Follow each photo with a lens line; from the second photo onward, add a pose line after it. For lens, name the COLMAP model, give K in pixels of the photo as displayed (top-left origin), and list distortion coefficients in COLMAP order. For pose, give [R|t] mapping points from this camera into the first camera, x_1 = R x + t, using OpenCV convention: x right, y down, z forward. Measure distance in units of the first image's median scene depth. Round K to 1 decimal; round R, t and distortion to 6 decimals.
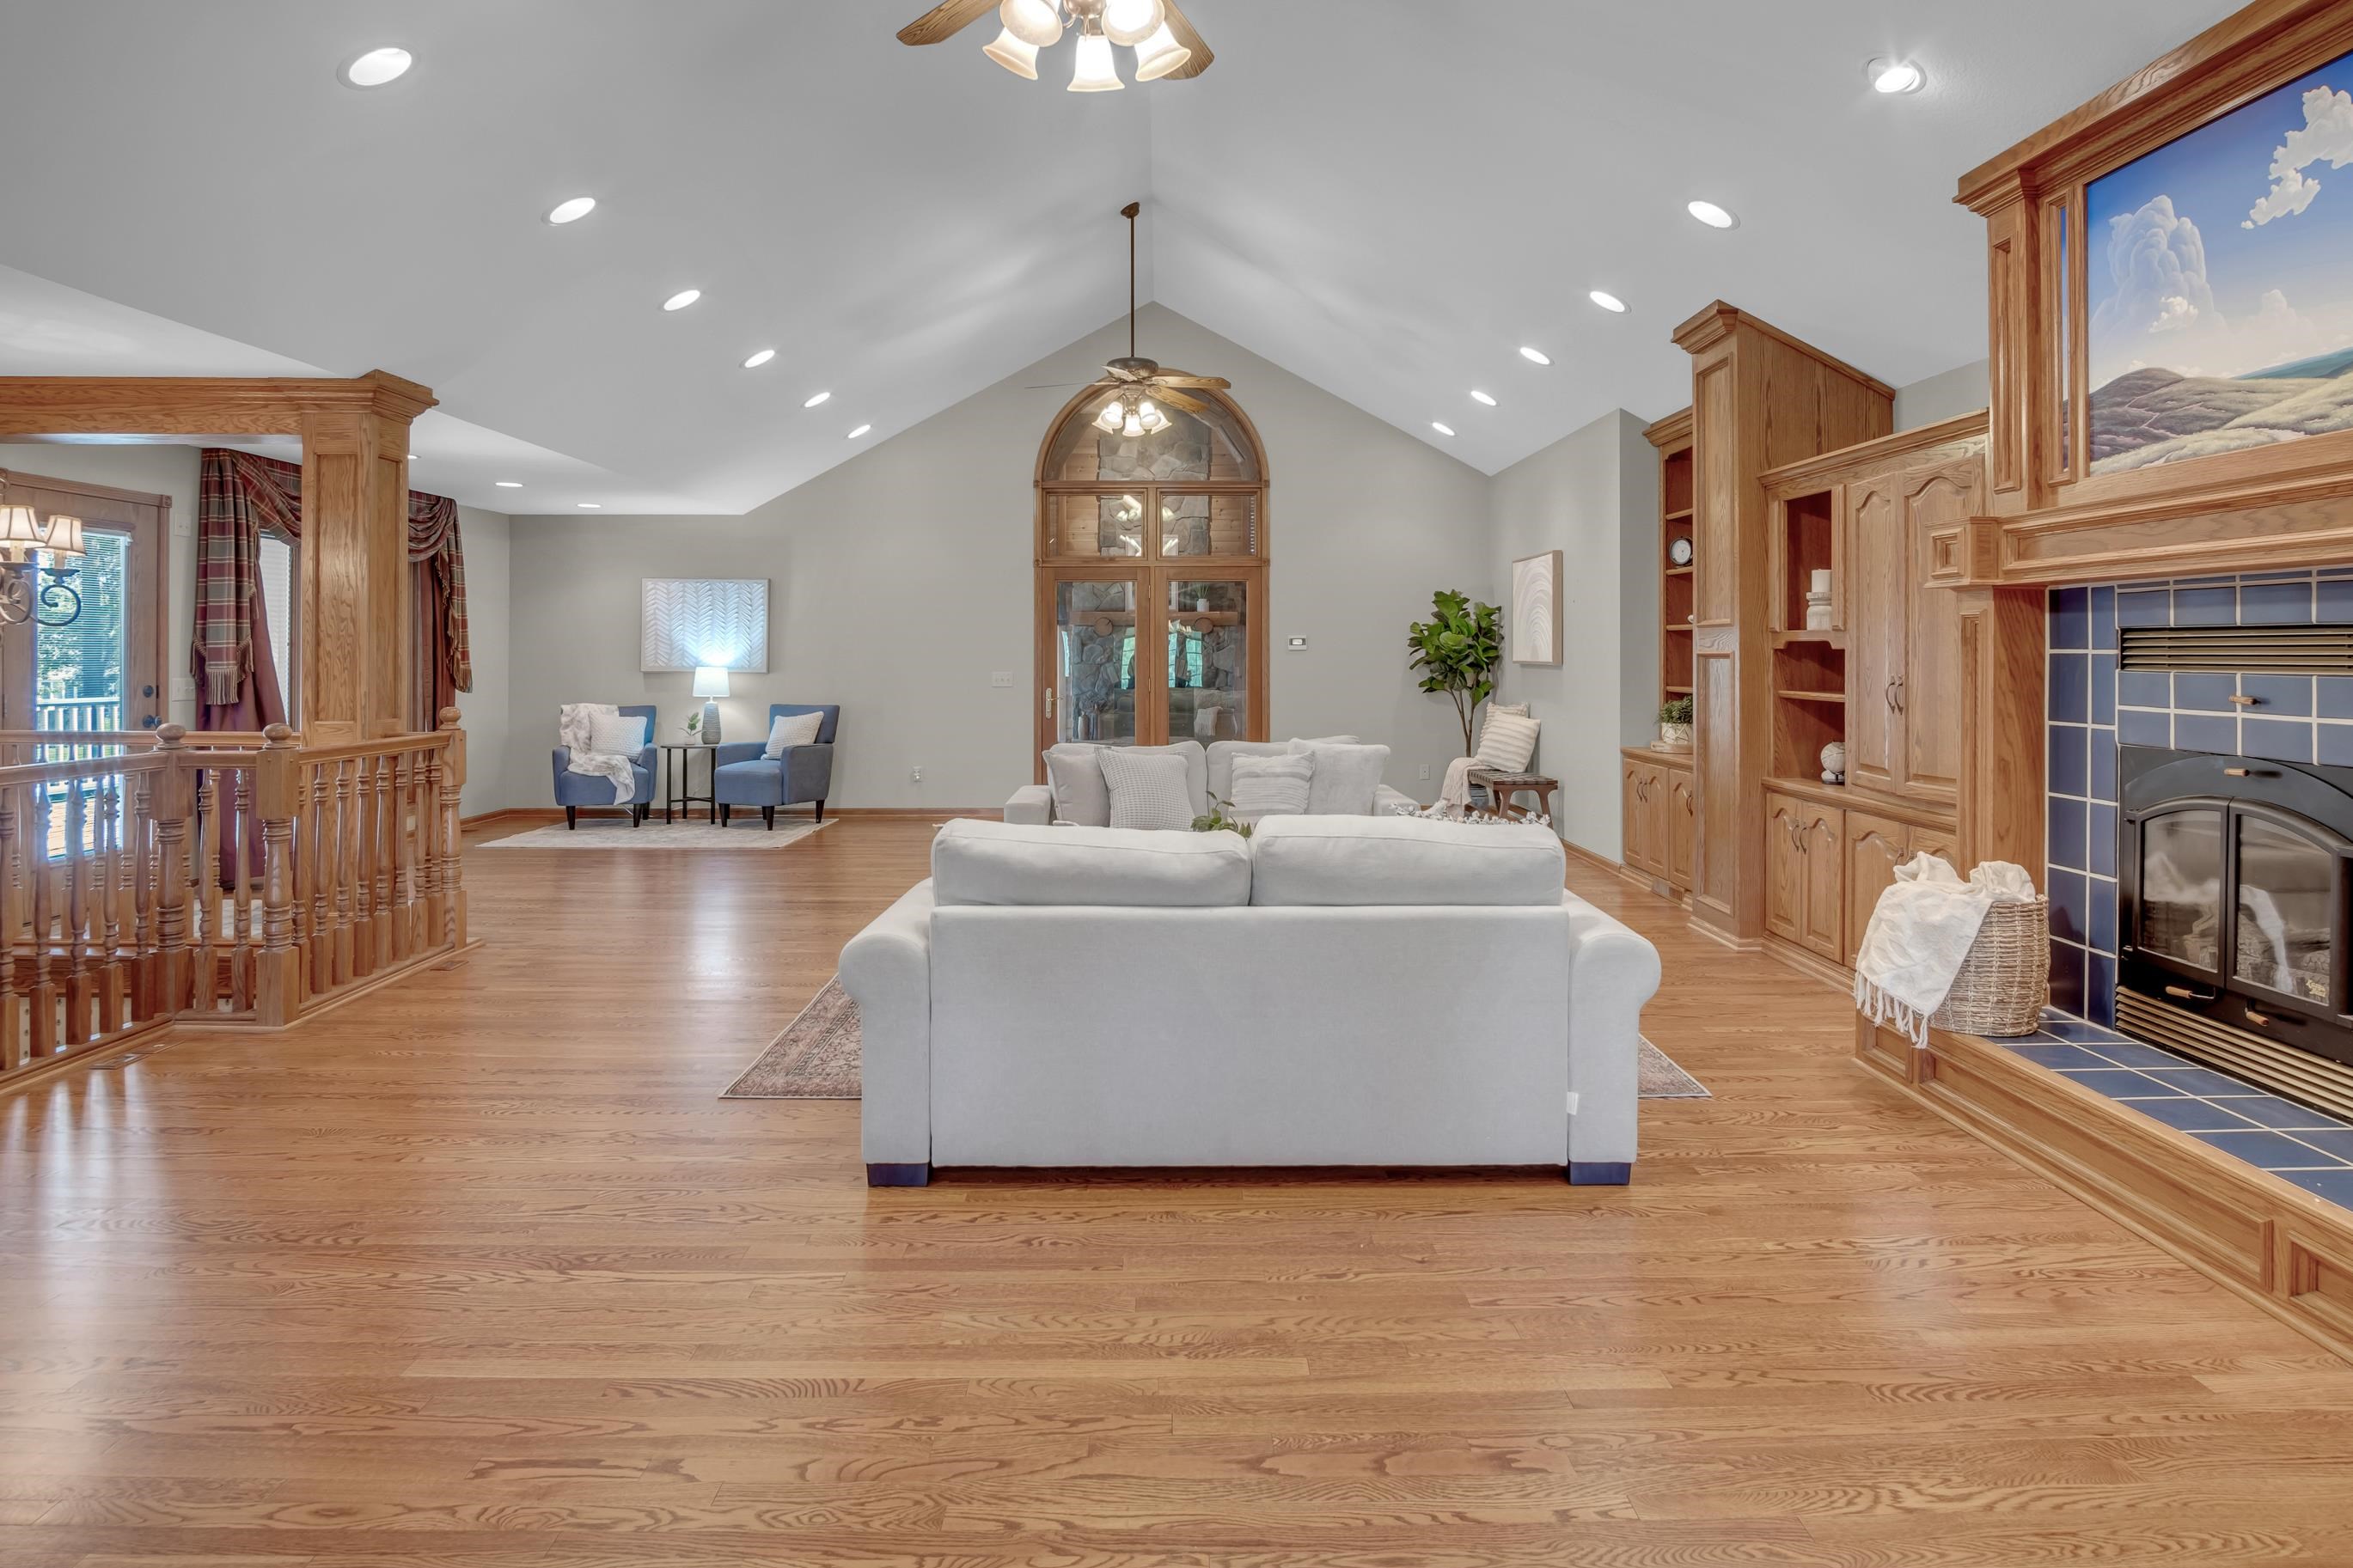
lens RADIAL K [[1288.3, 0, 1190.4], [0, 1288.3, 649.9], [0, 0, 1]] dist [-0.022606, 0.001342]
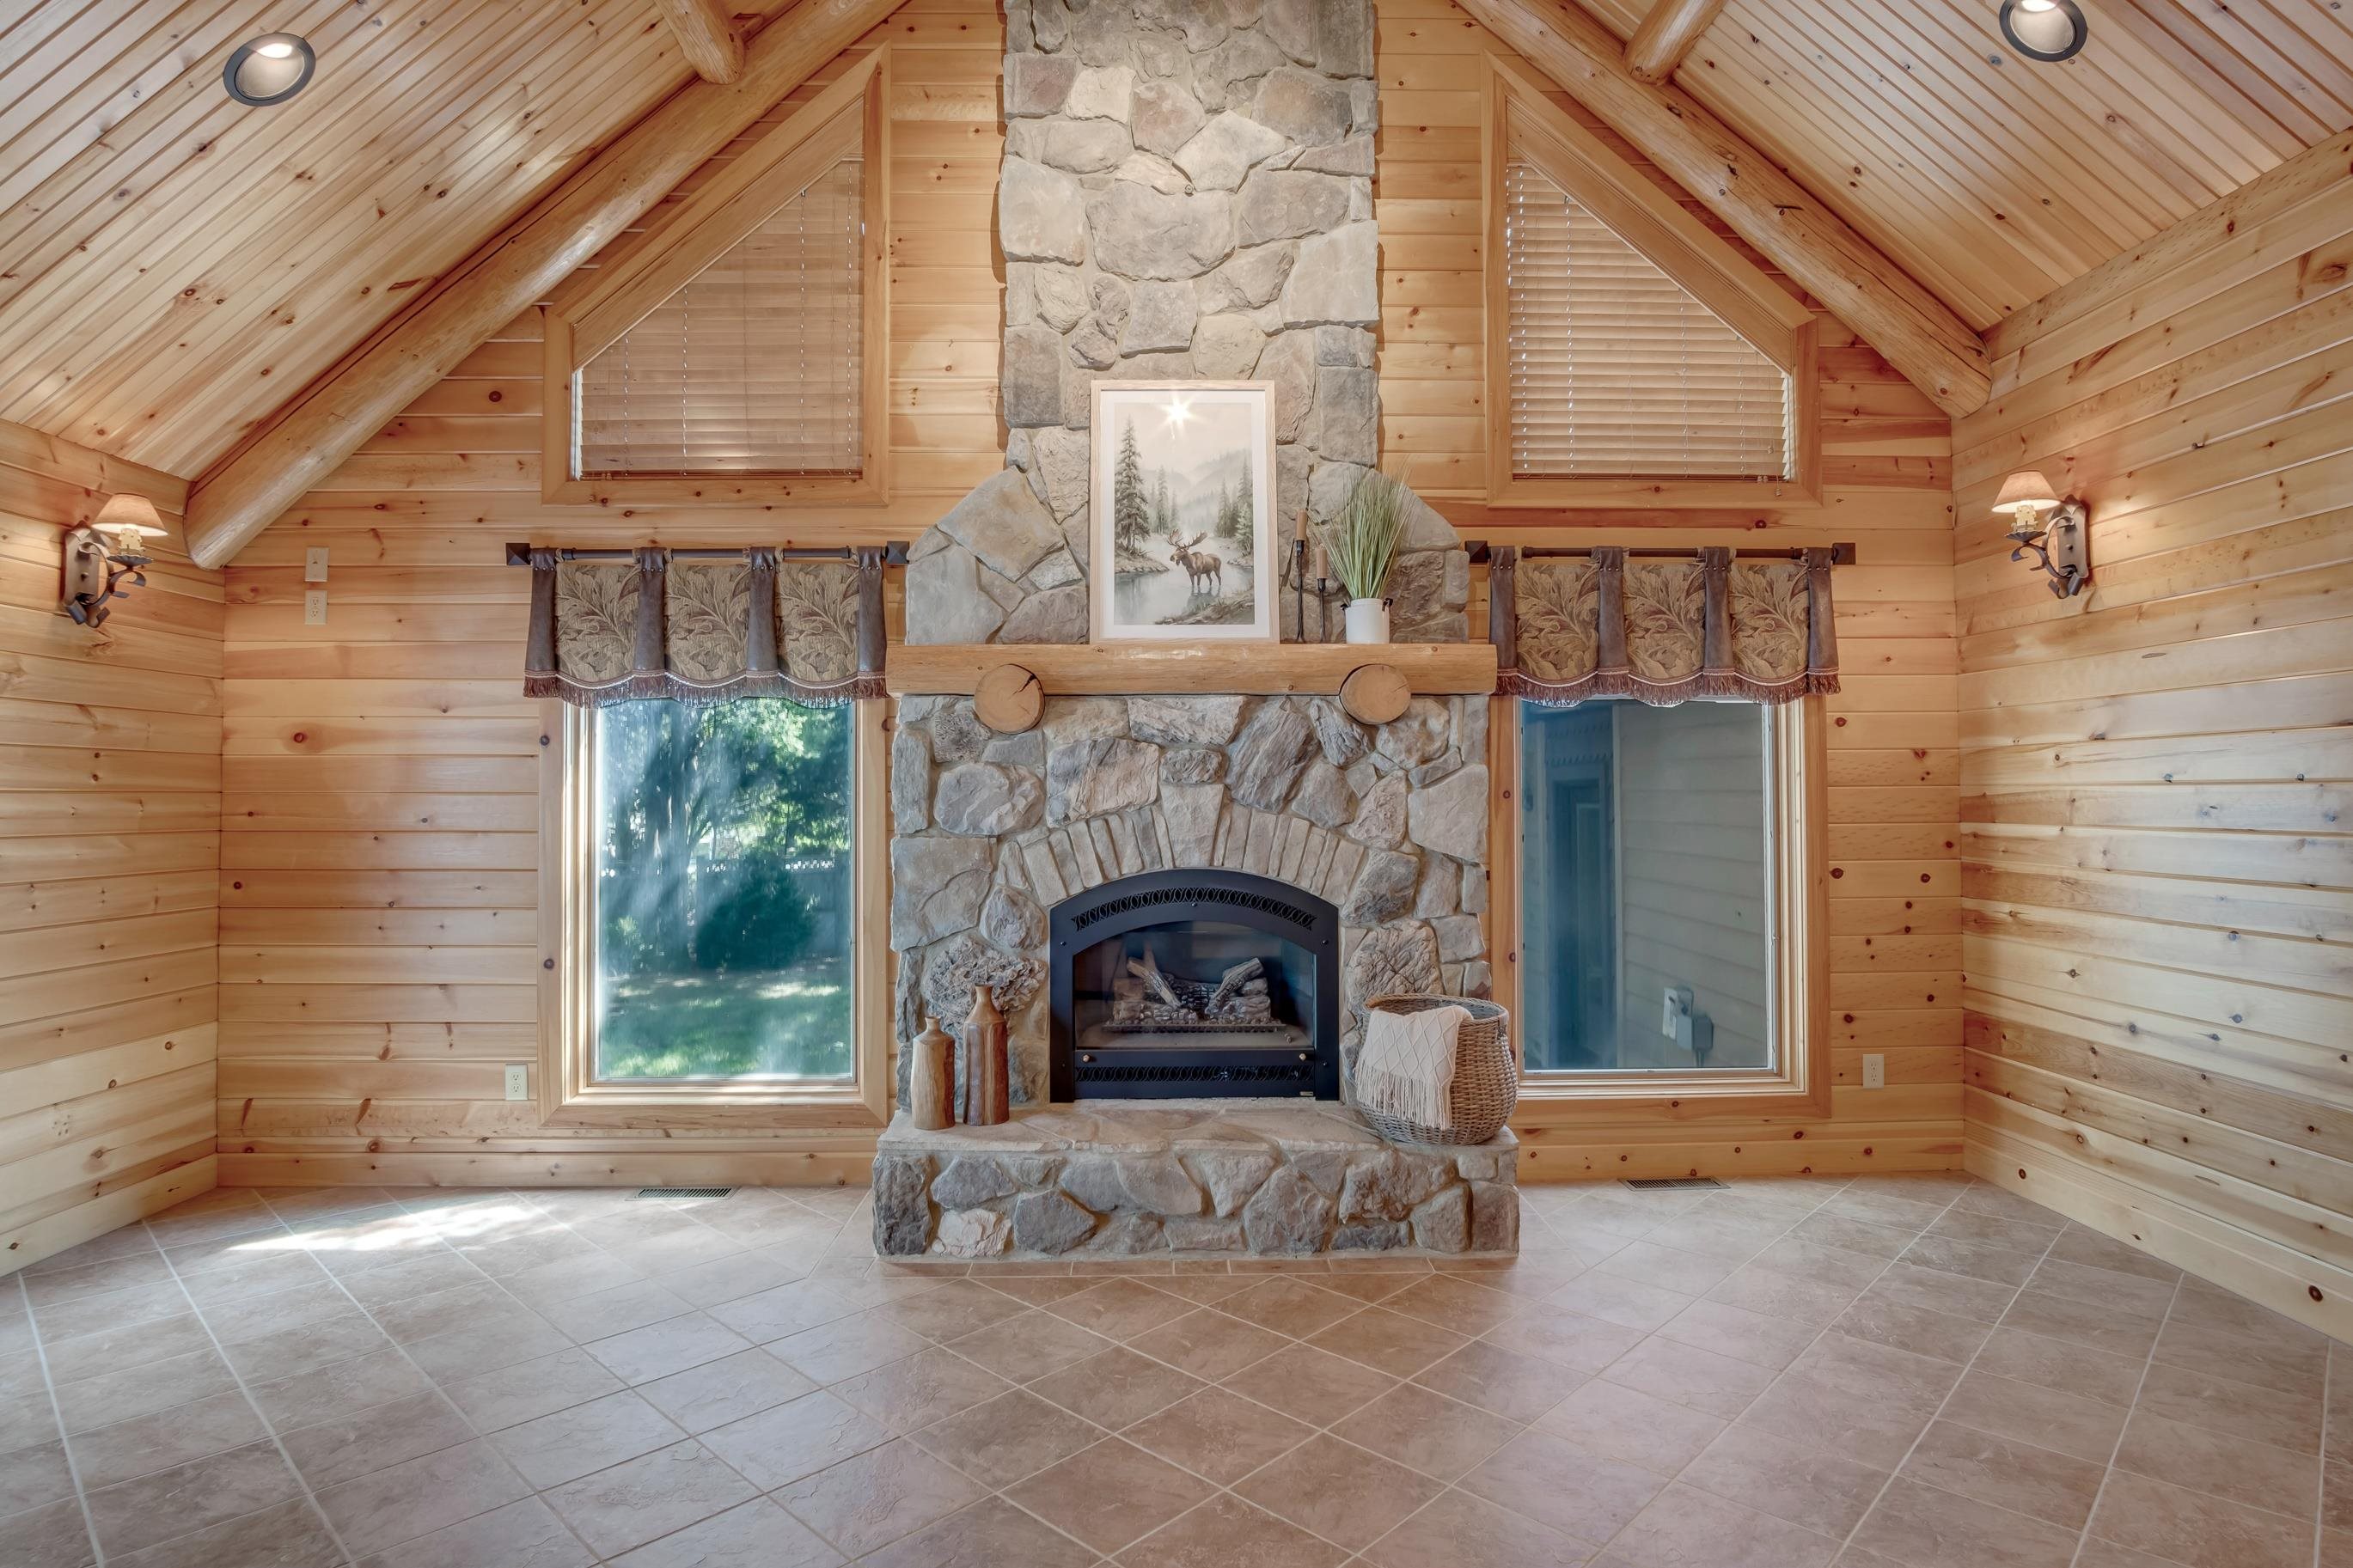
lens RADIAL K [[1273.5, 0, 1171.6], [0, 1273.5, 740.0], [0, 0, 1]] dist [-0.035605, 0.000498]
pose [[0.999973, -0.002428, 0.006940, -0.149191], [0.002689, 0.999281, -0.037816, 0.006127], [-0.006843, 0.037834, 0.999261, 3.083668]]
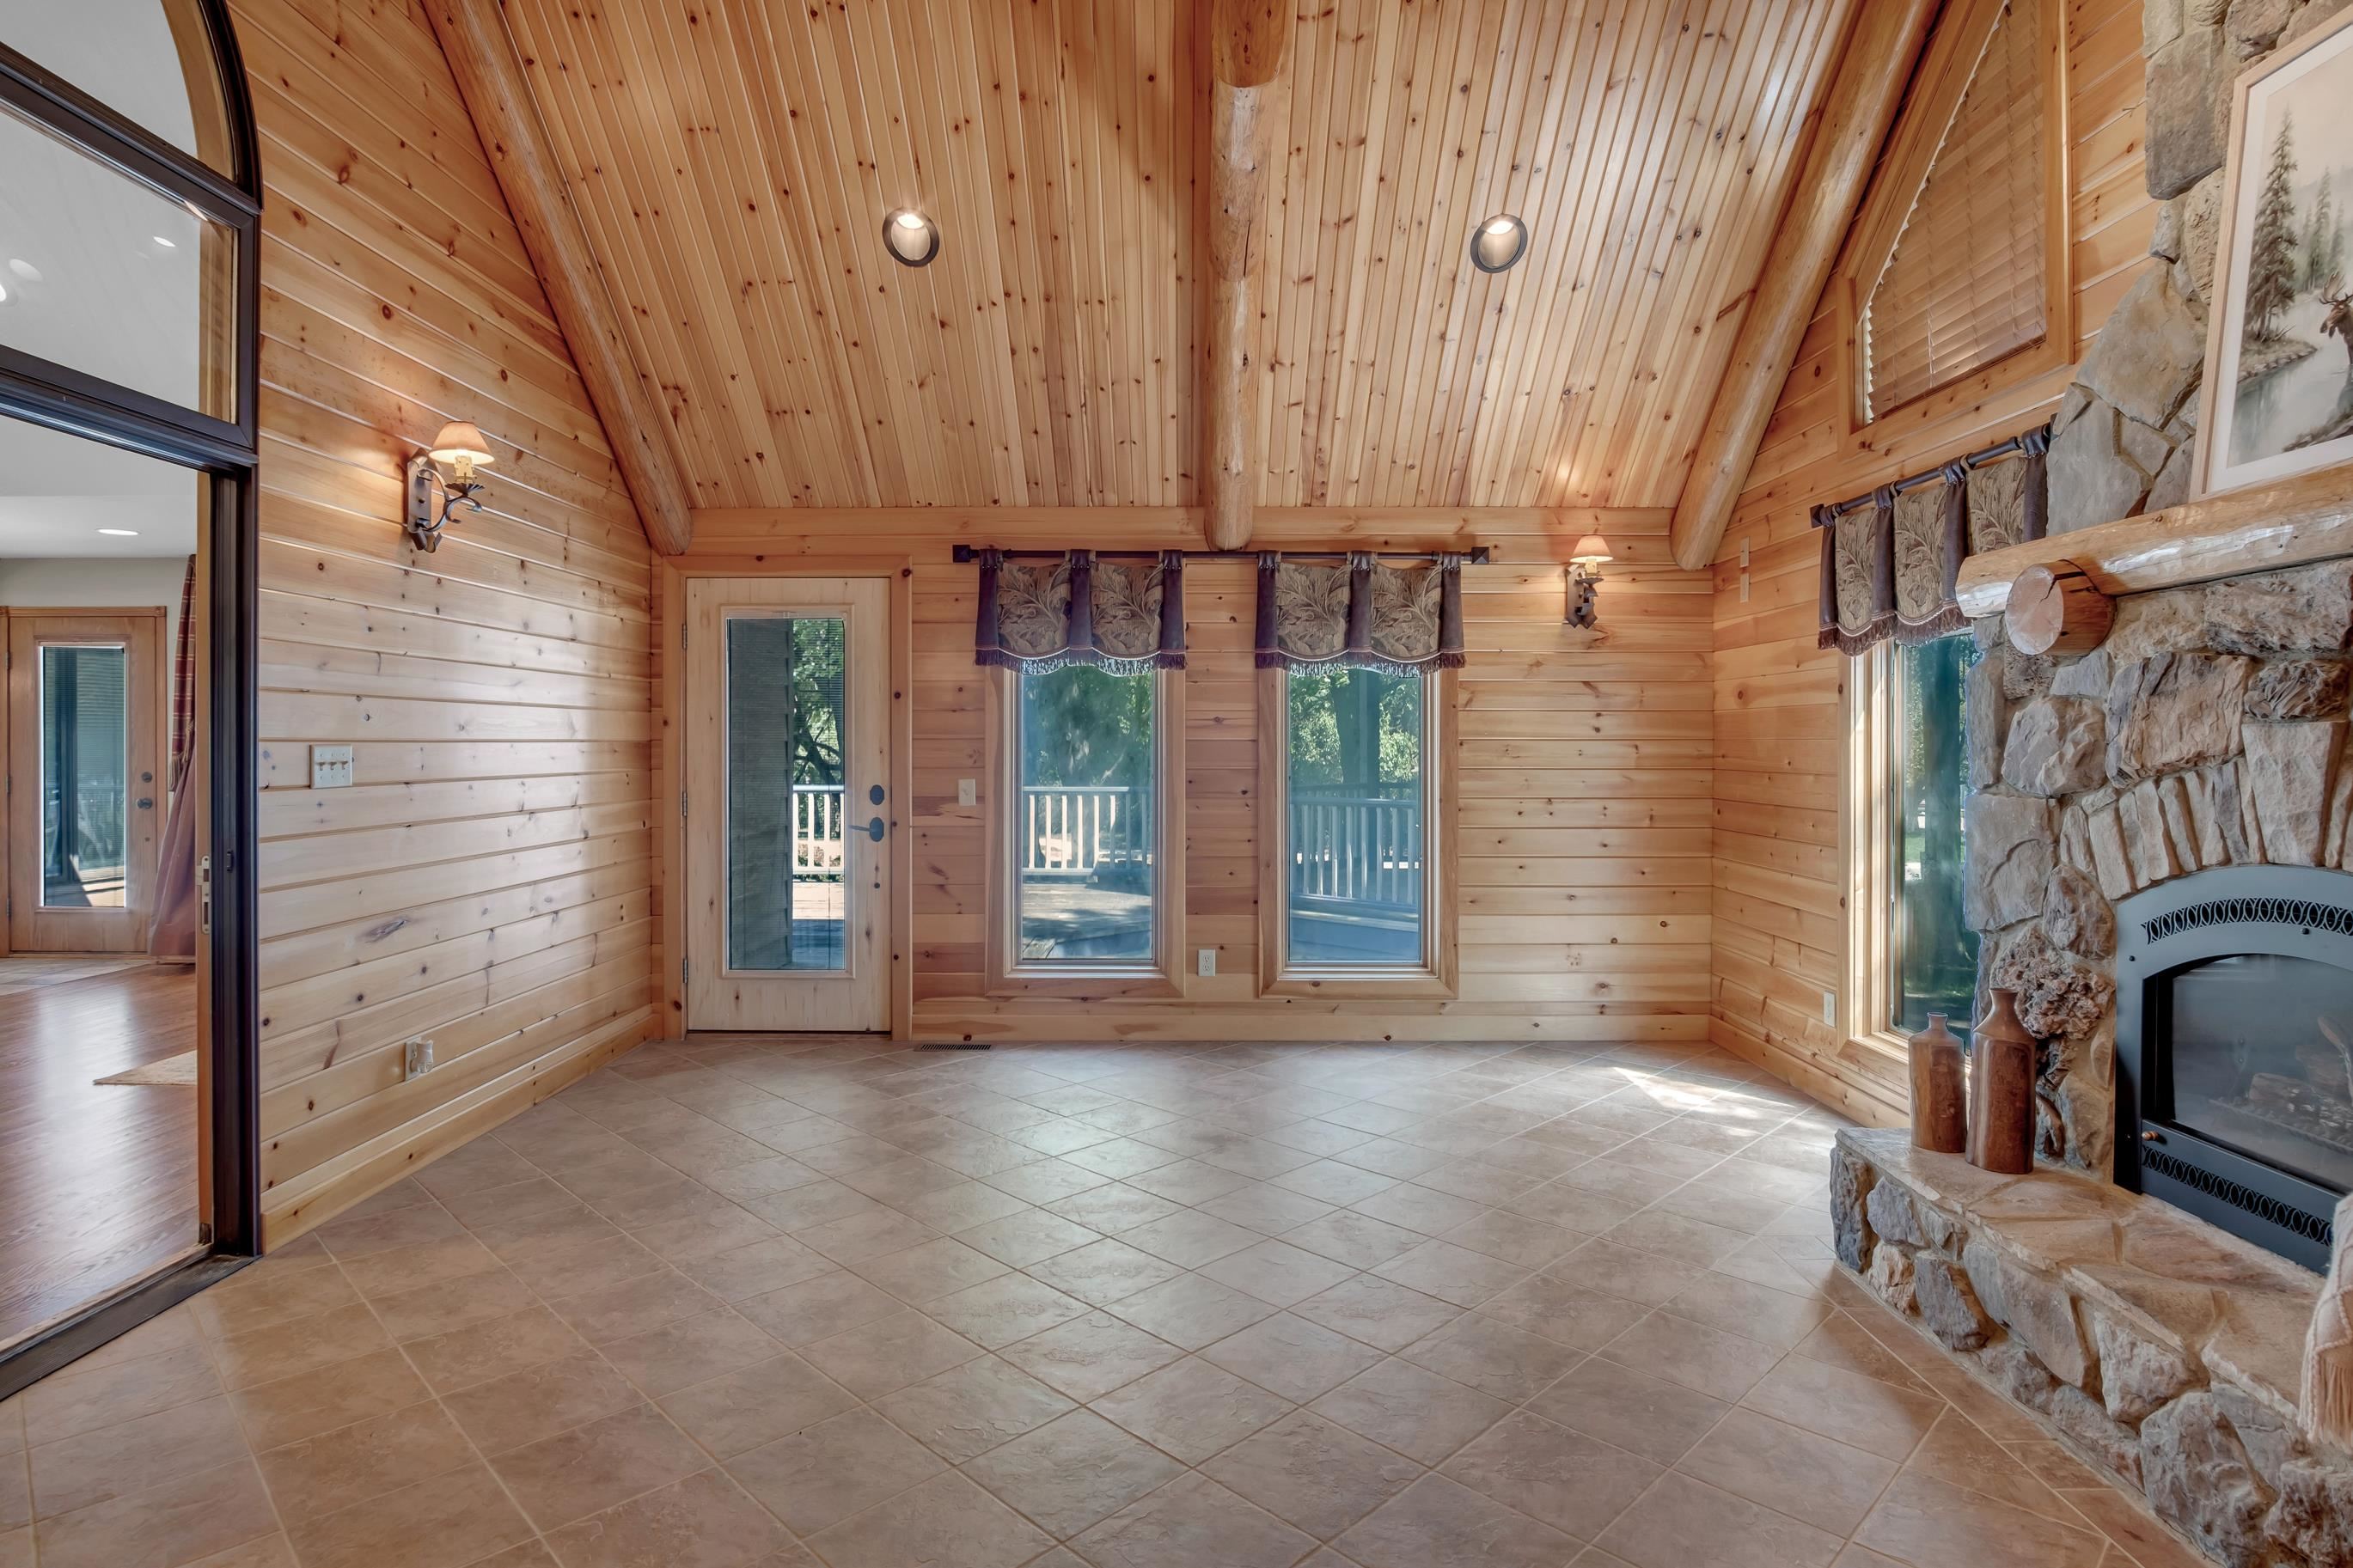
lens RADIAL K [[1257.2, 0, 1183.2], [0, 1257.2, 737.8], [0, 0, 1]] dist [-0.026286, 0.001283]
pose [[-0.021246, -0.005128, -0.999761, 0.533082], [0.003934, 0.999979, -0.005212, 0.012112], [0.999767, -0.004044, -0.021225, 3.672915]]
